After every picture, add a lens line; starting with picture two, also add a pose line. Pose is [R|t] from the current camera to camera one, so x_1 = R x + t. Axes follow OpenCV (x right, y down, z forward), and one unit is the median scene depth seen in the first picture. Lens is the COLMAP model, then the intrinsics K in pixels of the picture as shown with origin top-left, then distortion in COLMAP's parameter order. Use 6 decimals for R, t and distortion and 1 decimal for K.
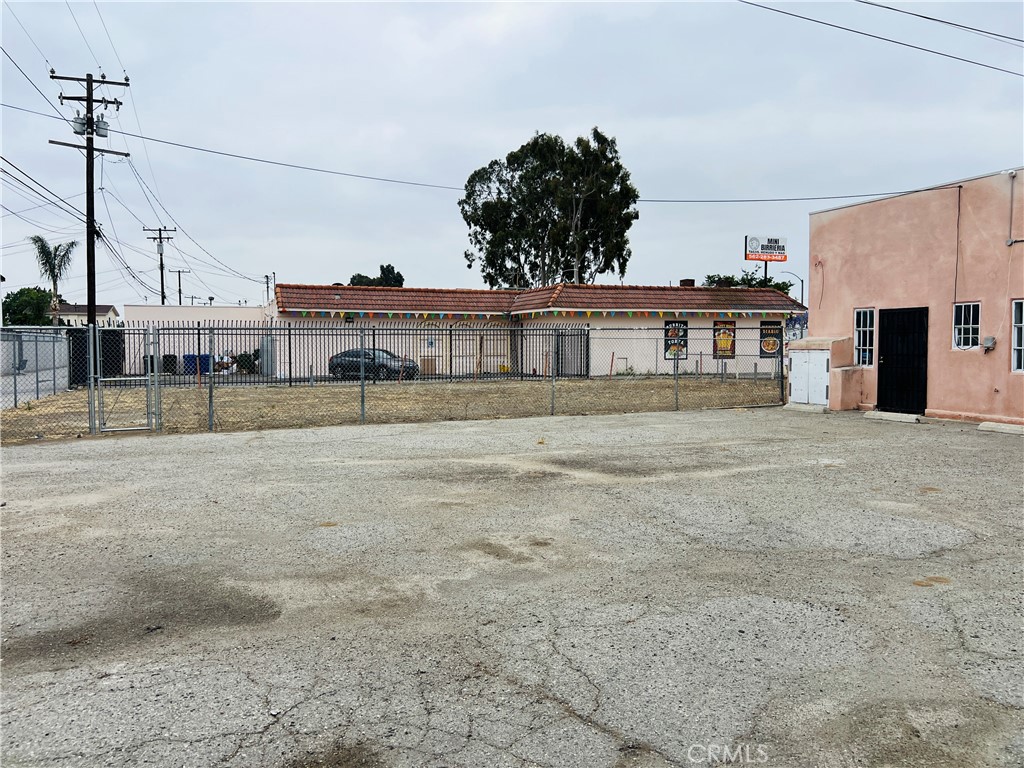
lens RADIAL K [[771.0, 0, 506.2], [0, 771.0, 387.3], [0, 0, 1]] dist [0.047798, -0.047025]
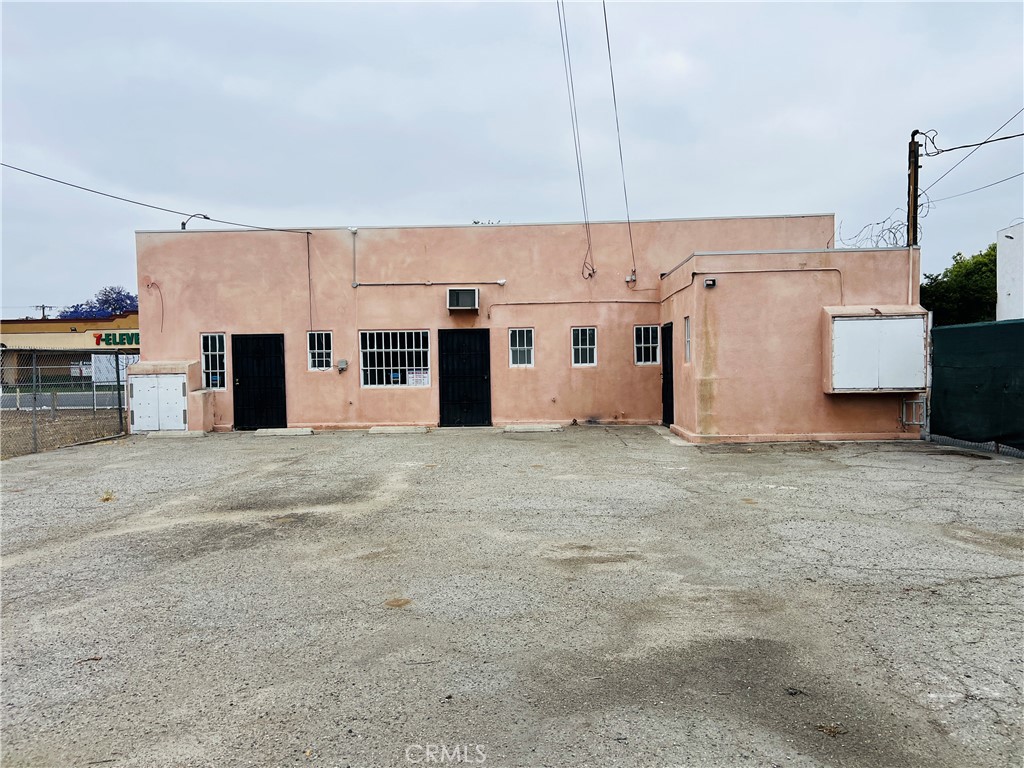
lens RADIAL K [[771.0, 0, 506.2], [0, 771.0, 387.3], [0, 0, 1]] dist [0.047798, -0.047025]
pose [[0.397305, -0.031565, 0.917144, -0.377747], [0.067134, 0.997730, 0.005256, -0.009931], [-0.915228, 0.059483, 0.398522, 0.267725]]
